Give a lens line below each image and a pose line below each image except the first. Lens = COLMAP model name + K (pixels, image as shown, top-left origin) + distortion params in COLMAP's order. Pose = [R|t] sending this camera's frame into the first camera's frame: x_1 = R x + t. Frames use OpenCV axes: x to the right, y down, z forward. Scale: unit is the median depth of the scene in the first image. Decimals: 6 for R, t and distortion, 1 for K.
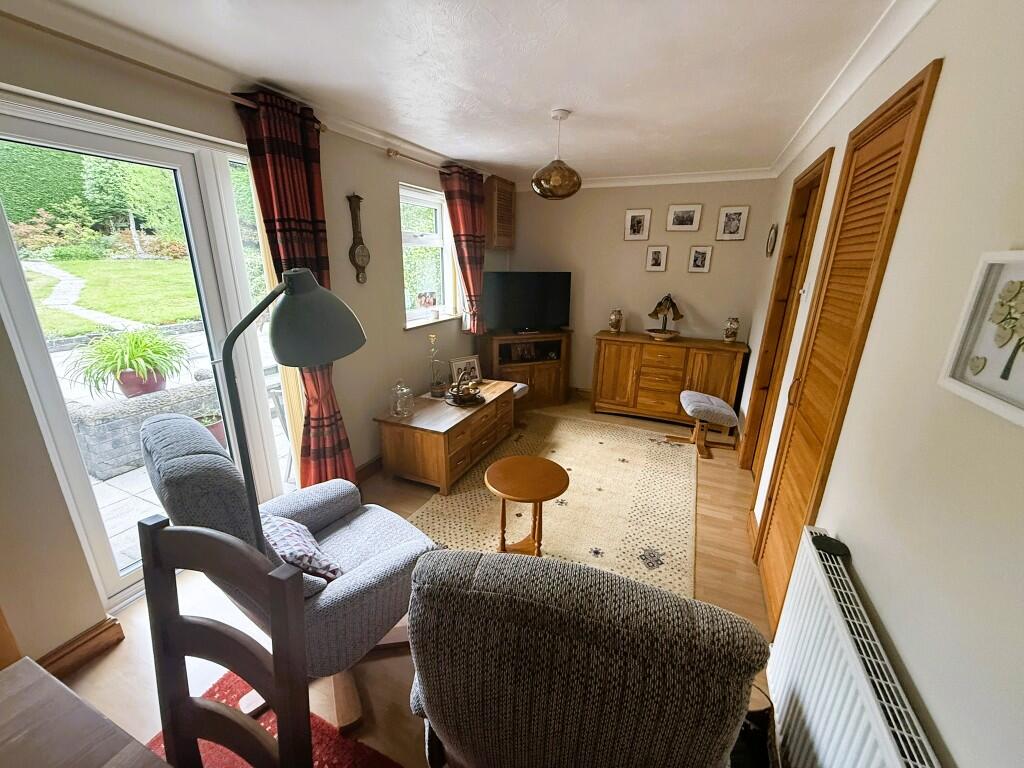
lens RADIAL K [[408.3, 0, 510.7], [0, 408.3, 384.3], [0, 0, 1]] dist [0.002732, -0.000712]
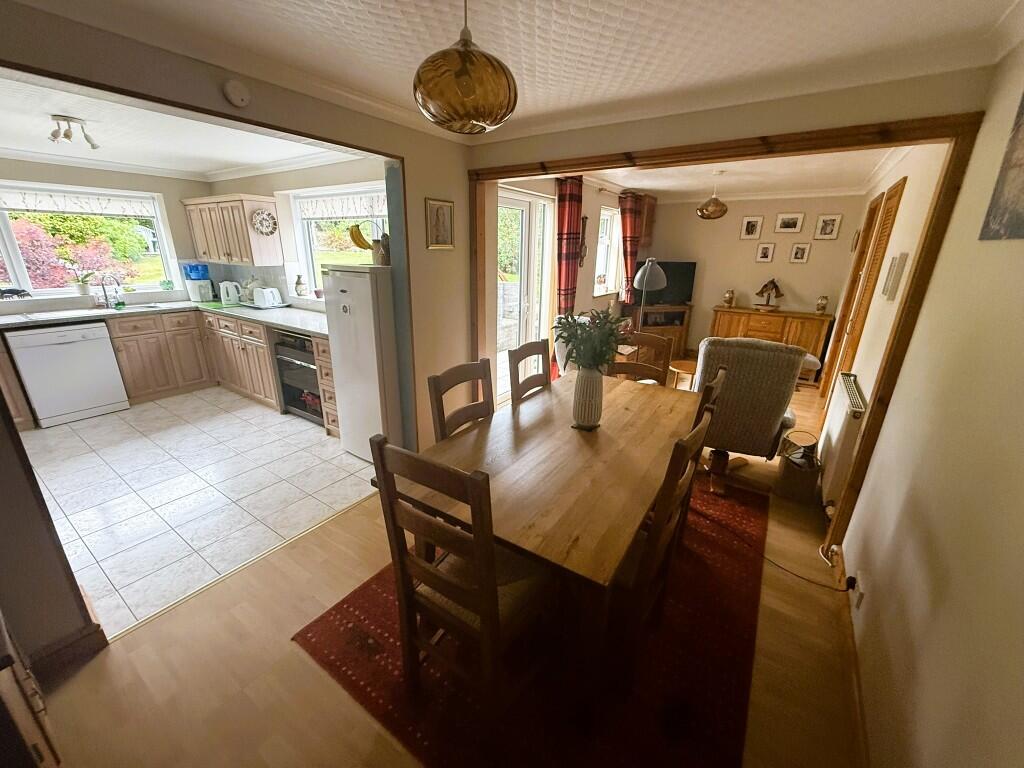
lens RADIAL K [[408.3, 0, 512.3], [0, 408.3, 384.8], [0, 0, 1]] dist [0.002732, -0.000712]
pose [[0.984037, 0.057335, -0.168472, -0.229182], [-0.053955, 0.998241, 0.024577, 0.152570], [0.169585, -0.015095, 0.985400, -0.520529]]
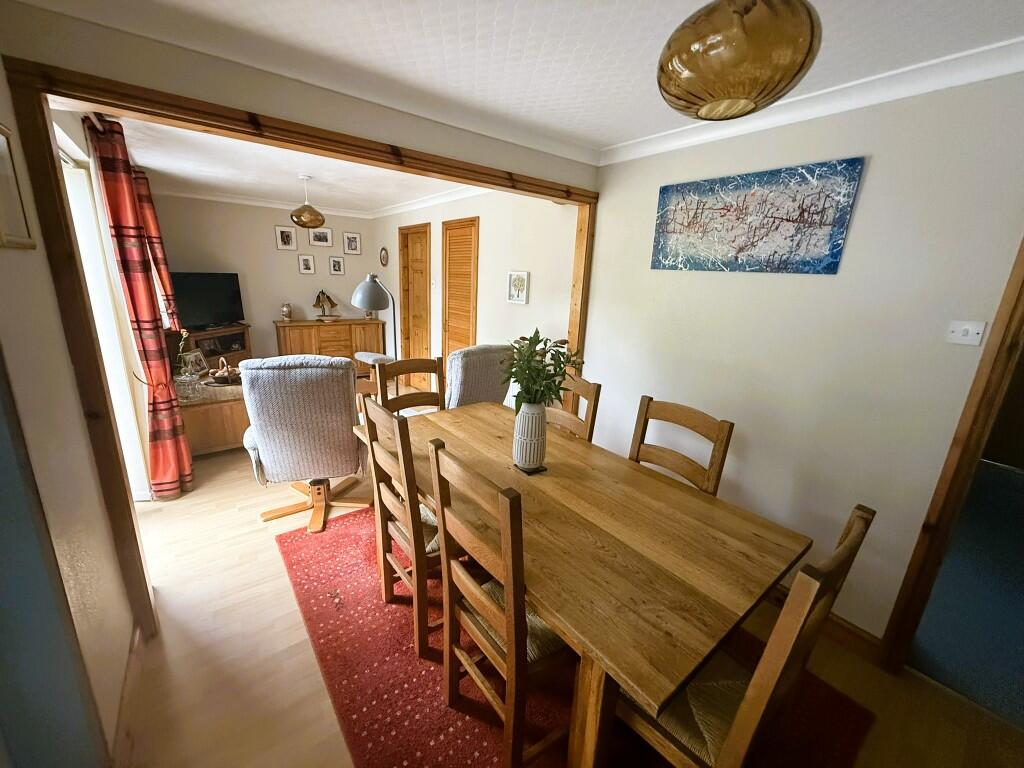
lens RADIAL K [[408.3, 0, 509.0], [0, 408.3, 385.1], [0, 0, 1]] dist [0.002732, -0.000712]
pose [[0.489398, -0.219235, 0.844053, -0.576408], [0.221728, 0.967358, 0.122700, 0.067544], [-0.843402, 0.127101, 0.522033, -0.240540]]
